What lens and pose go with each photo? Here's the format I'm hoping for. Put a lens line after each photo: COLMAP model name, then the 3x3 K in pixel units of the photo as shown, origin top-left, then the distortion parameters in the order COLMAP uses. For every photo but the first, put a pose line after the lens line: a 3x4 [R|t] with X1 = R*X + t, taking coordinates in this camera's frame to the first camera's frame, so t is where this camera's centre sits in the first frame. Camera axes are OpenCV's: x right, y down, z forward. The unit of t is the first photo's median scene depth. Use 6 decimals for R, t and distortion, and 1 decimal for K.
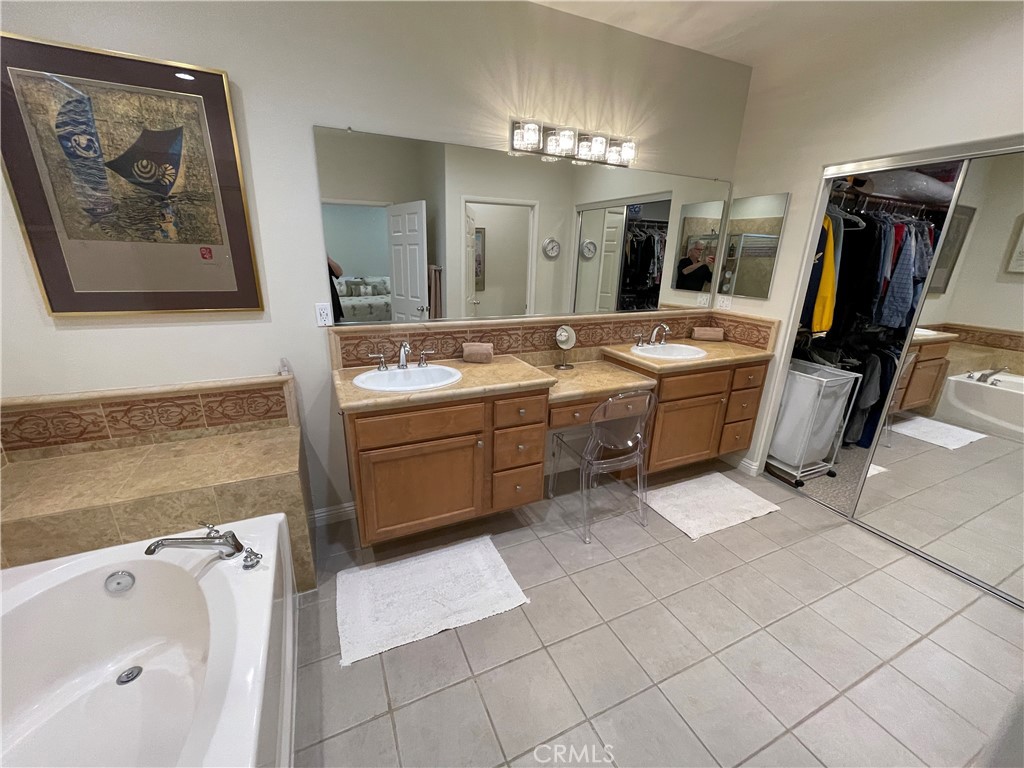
lens RADIAL K [[411.6, 0, 510.8], [0, 411.6, 386.2], [0, 0, 1]] dist [0.000016, 0.000250]
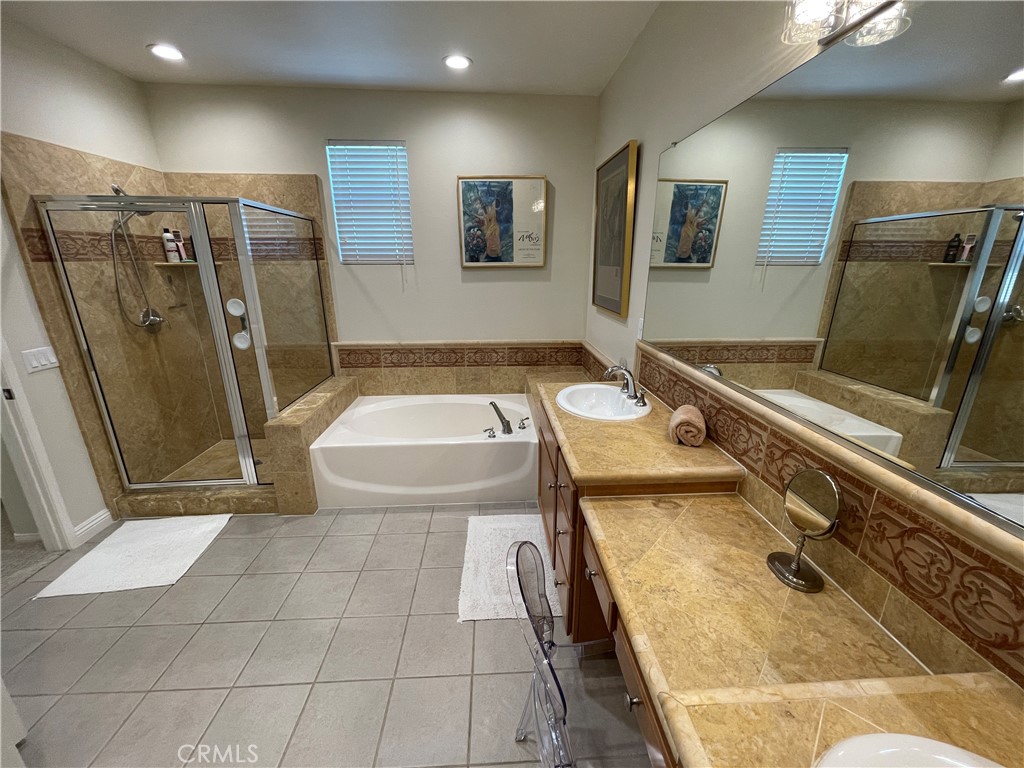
lens RADIAL K [[411.6, 0, 511.6], [0, 411.6, 386.8], [0, 0, 1]] dist [0.000016, 0.000250]
pose [[-0.372952, 0.240360, -0.896177, 0.546642], [-0.293615, 0.885656, 0.359728, -0.267672], [0.880169, 0.397292, -0.259734, 0.845941]]
